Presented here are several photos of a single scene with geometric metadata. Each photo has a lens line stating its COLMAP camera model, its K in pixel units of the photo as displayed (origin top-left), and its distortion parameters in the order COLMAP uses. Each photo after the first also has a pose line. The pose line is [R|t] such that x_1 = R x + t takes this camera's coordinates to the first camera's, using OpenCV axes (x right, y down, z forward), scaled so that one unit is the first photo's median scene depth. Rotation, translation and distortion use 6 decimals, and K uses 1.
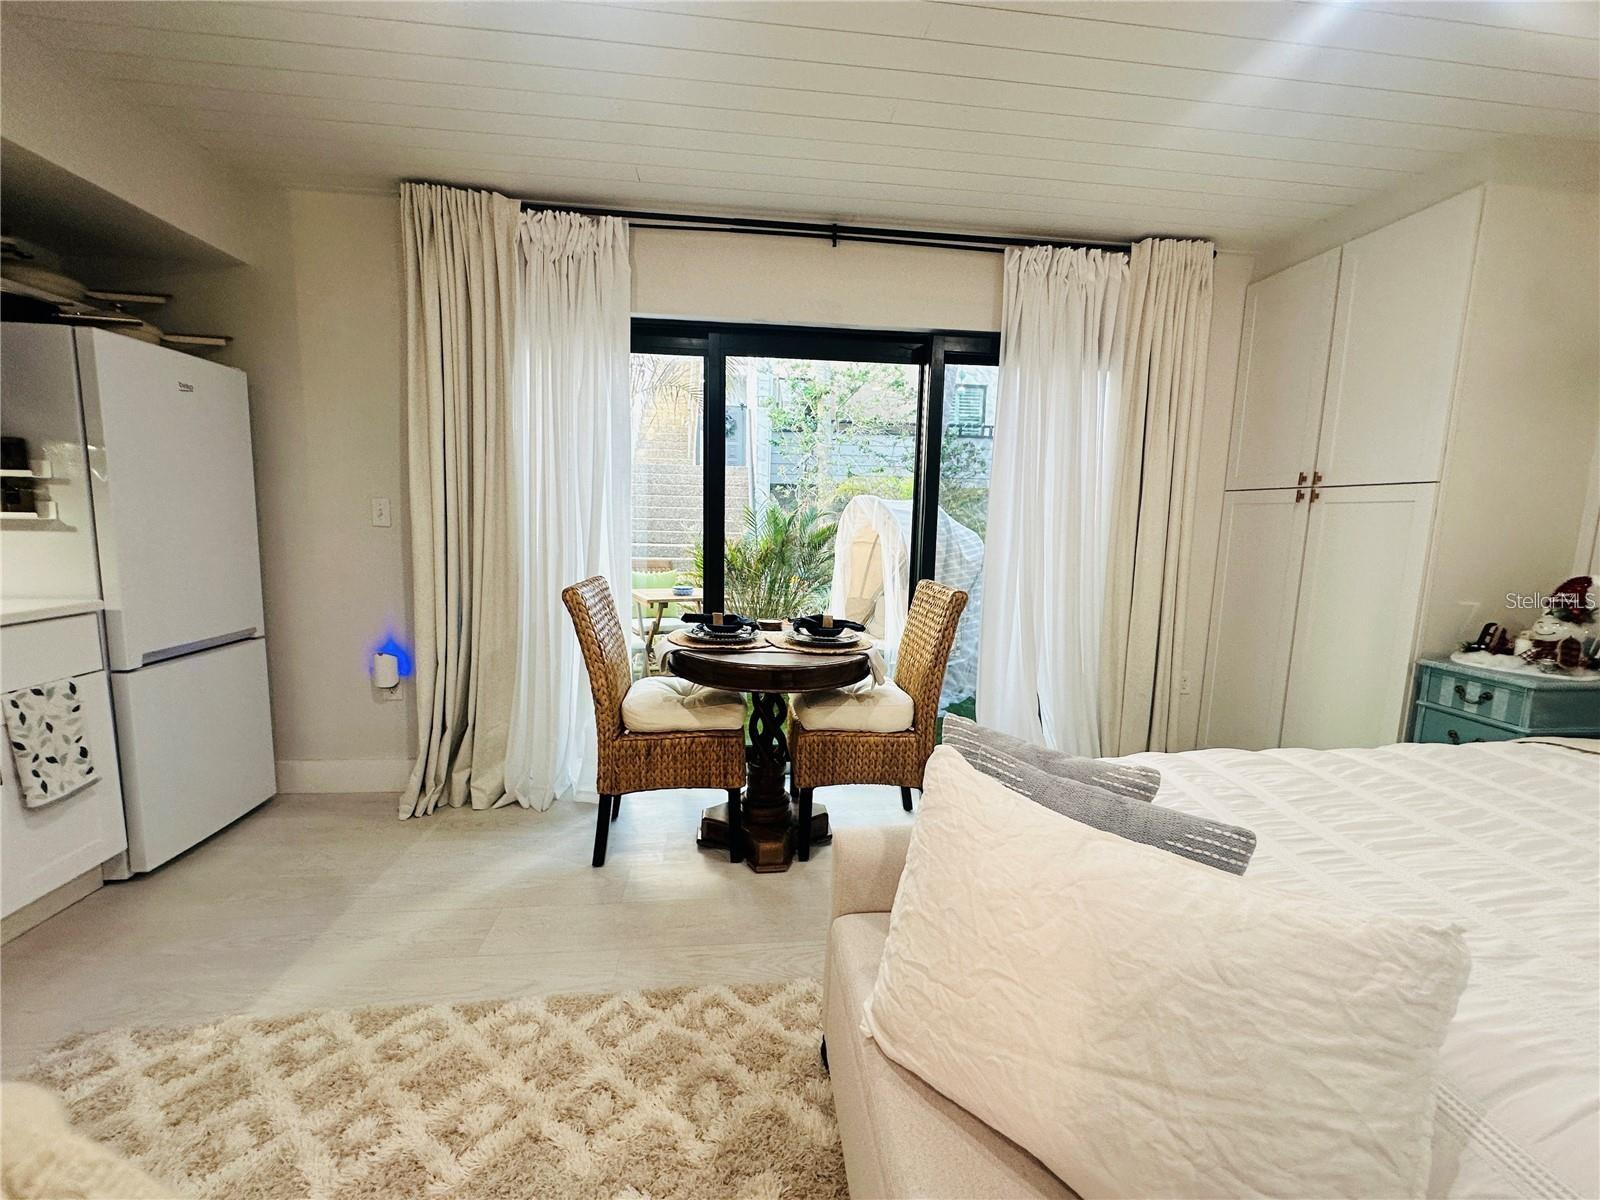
lens RADIAL K [[640.8, 0, 801.7], [0, 640.8, 596.0], [0, 0, 1]] dist [-0.009440, 0.003864]
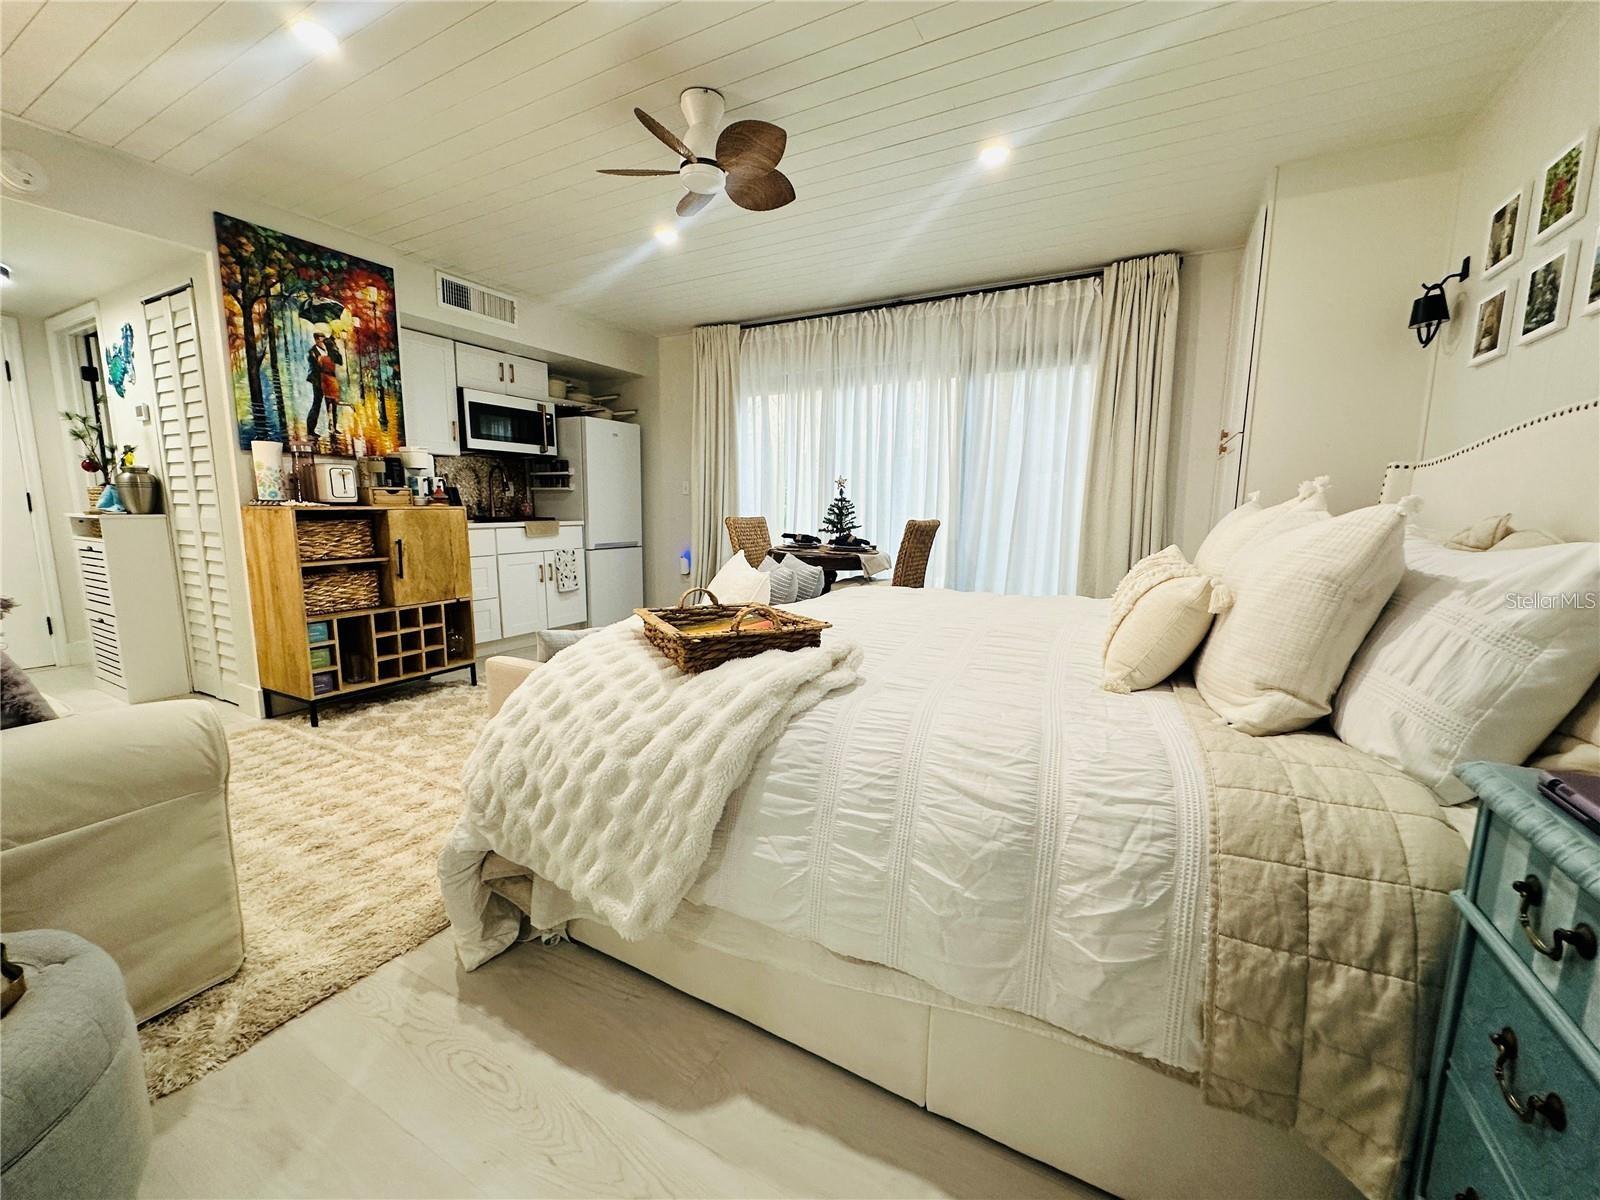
lens RADIAL K [[640.8, 0, 801.7], [0, 640.8, 596.0], [0, 0, 1]] dist [-0.009440, 0.003864]
pose [[0.822348, 0.062489, -0.565543, 1.032433], [-0.060885, 0.997908, 0.021731, 0.185567], [0.565718, 0.016562, 0.824433, -0.588896]]
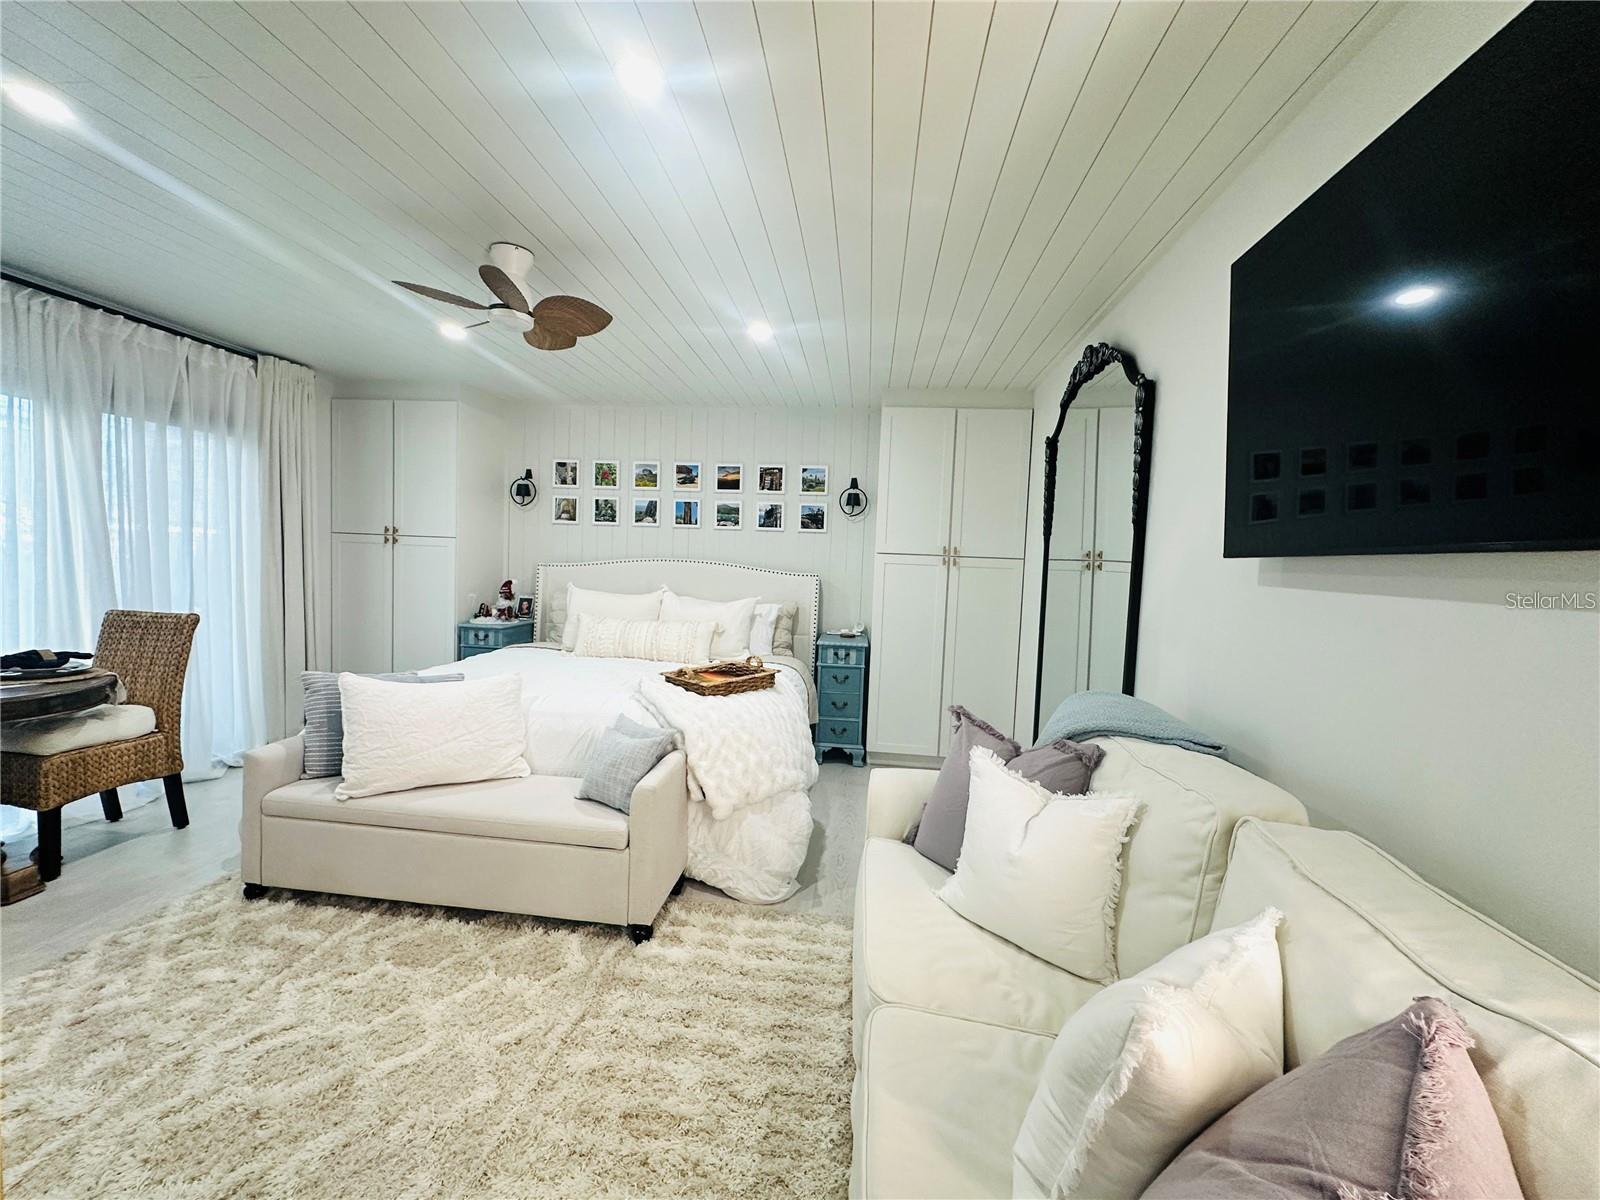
lens RADIAL K [[640.8, 0, 801.7], [0, 640.8, 596.0], [0, 0, 1]] dist [-0.009440, 0.003864]
pose [[0.211500, -0.072736, 0.974668, -0.801345], [0.087582, 0.994626, 0.055220, -0.007584], [-0.973446, 0.073684, 0.216733, -0.528322]]
